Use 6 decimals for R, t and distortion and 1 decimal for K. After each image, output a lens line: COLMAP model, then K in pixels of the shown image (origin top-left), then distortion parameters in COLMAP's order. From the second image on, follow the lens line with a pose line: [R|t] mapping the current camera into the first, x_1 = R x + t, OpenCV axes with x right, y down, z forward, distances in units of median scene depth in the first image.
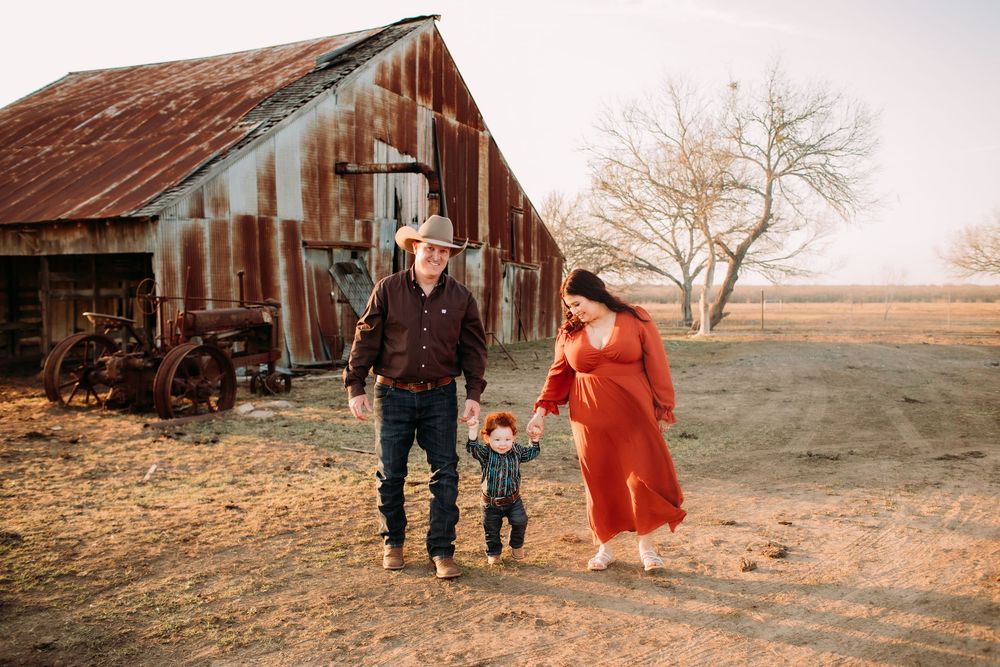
lens RADIAL K [[945.7, 0, 504.9], [0, 945.7, 330.7], [0, 0, 1]] dist [-0.098762, 0.120629]
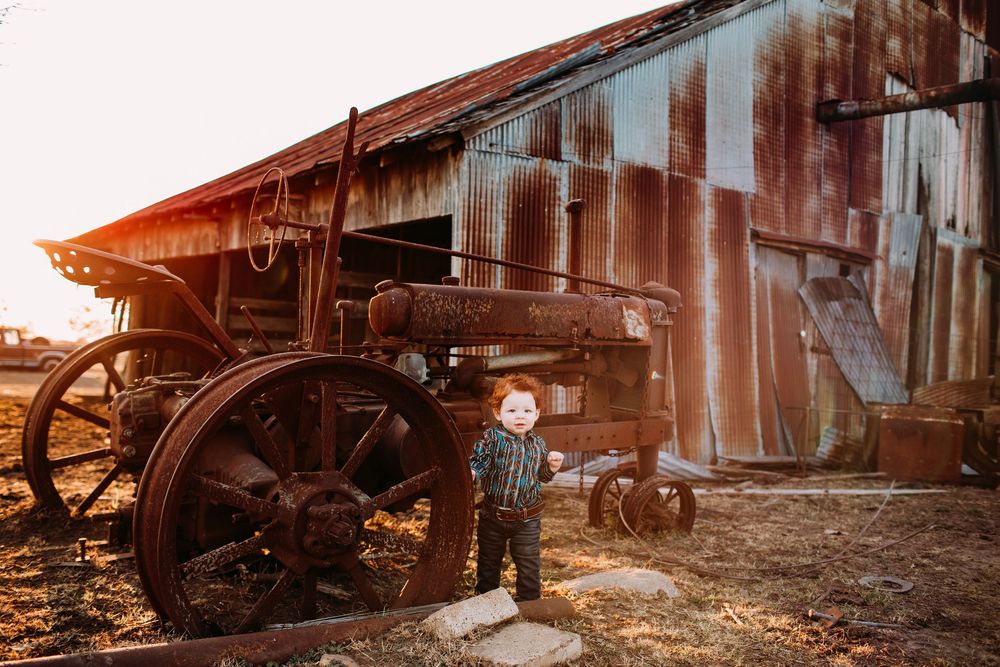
lens RADIAL K [[945.7, 0, 504.9], [0, 945.7, 330.7], [0, 0, 1]] dist [-0.098762, 0.120629]
pose [[0.888973, 0.029563, -0.457005, -0.090773], [-0.073399, 0.994211, -0.078462, 0.014593], [0.452040, 0.103294, 0.885997, 0.453855]]
